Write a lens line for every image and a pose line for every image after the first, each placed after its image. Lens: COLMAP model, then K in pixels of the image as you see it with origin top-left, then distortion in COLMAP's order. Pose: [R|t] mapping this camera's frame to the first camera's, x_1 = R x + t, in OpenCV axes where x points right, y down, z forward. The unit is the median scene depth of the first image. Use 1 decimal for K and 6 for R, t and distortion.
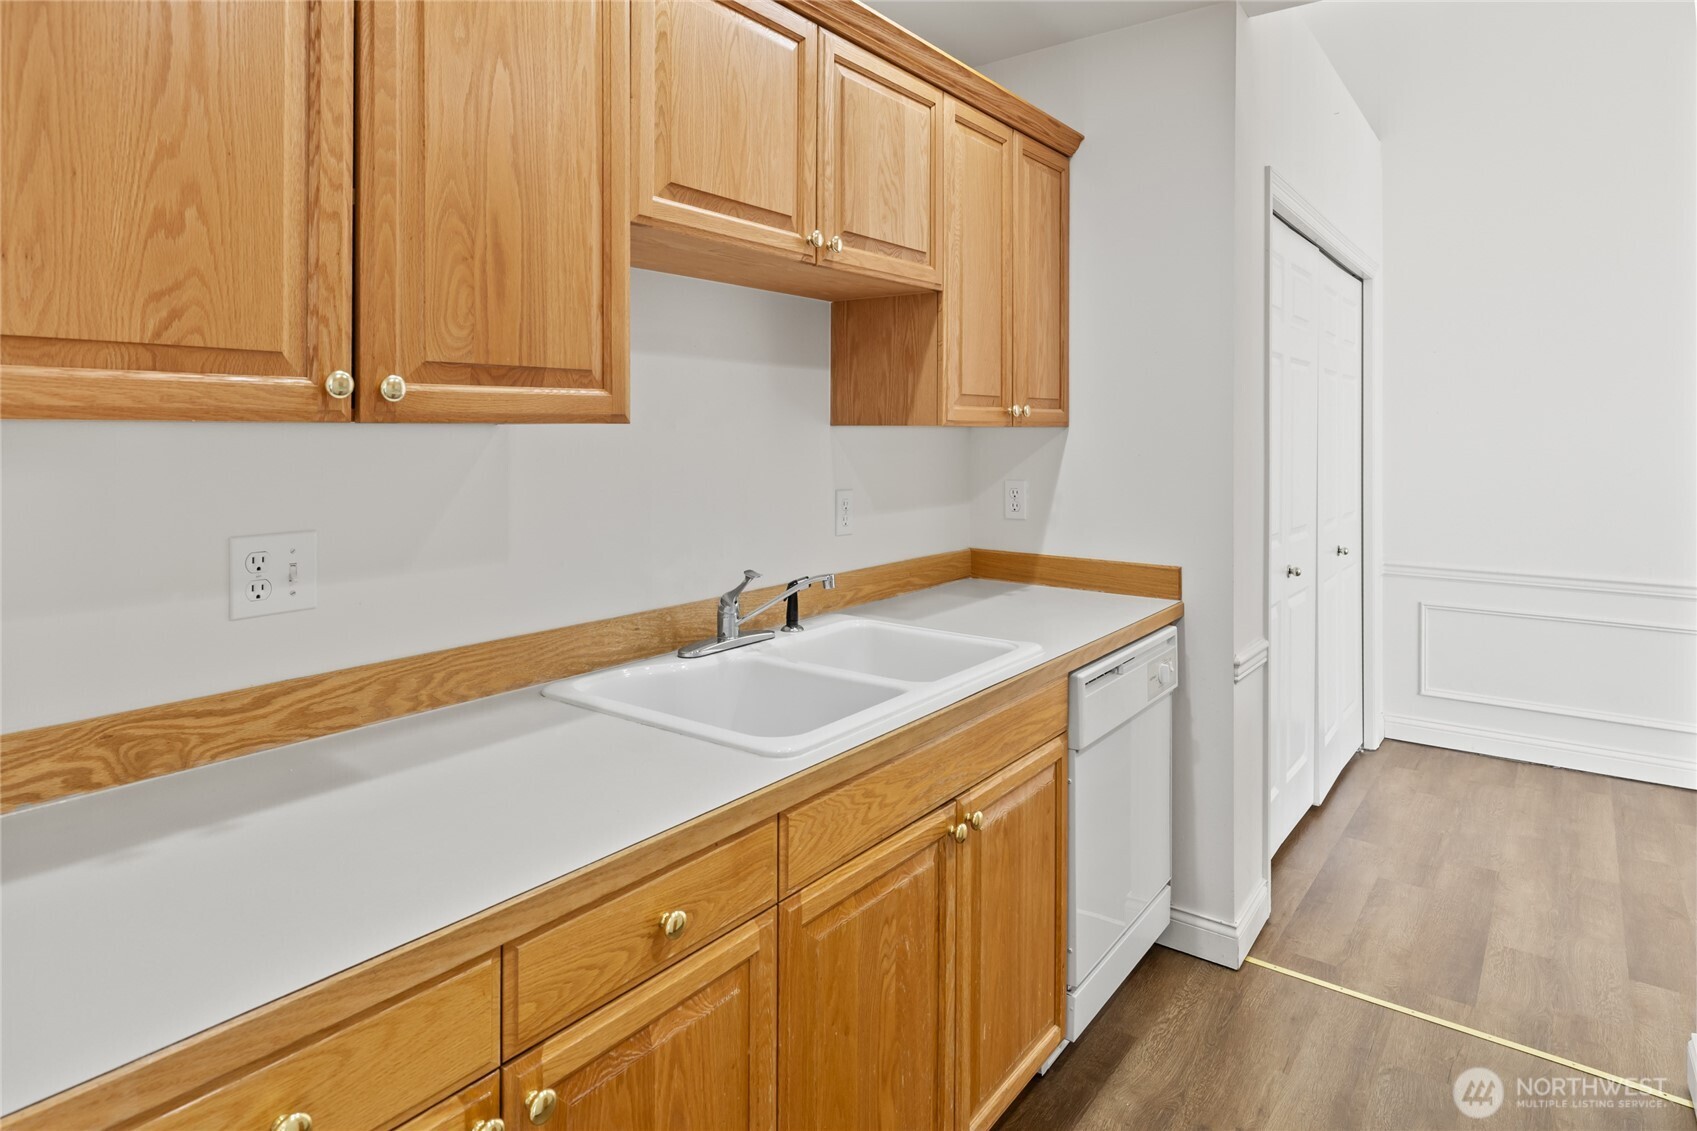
lens RADIAL K [[976.2, 0, 847.9], [0, 976.2, 426.5], [0, 0, 1]] dist [-0.001395, -0.000075]
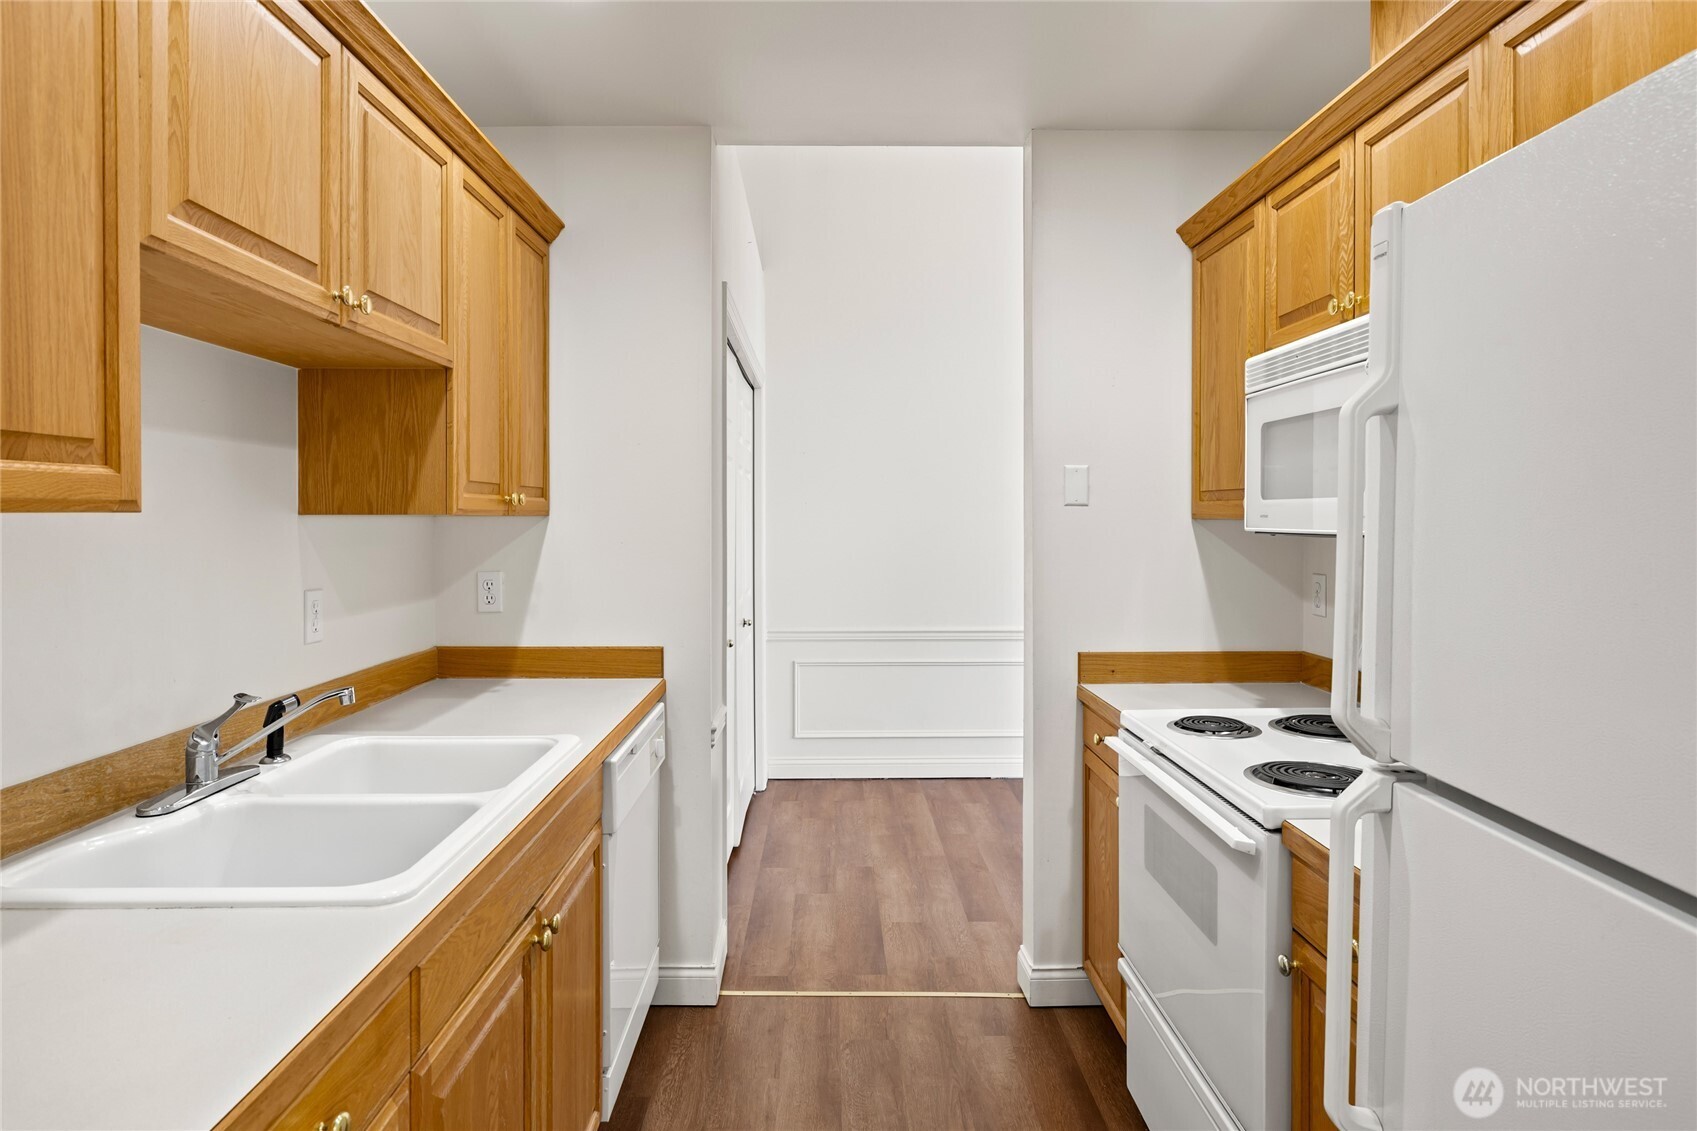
lens RADIAL K [[957.1, 0, 847.0], [0, 957.1, 521.7], [0, 0, 1]] dist [-0.001821, 0.000764]
pose [[0.791544, -0.005600, 0.611087, -0.164176], [0.001203, 0.999970, 0.007604, -0.000564], [-0.611111, -0.005284, 0.791527, 0.058883]]
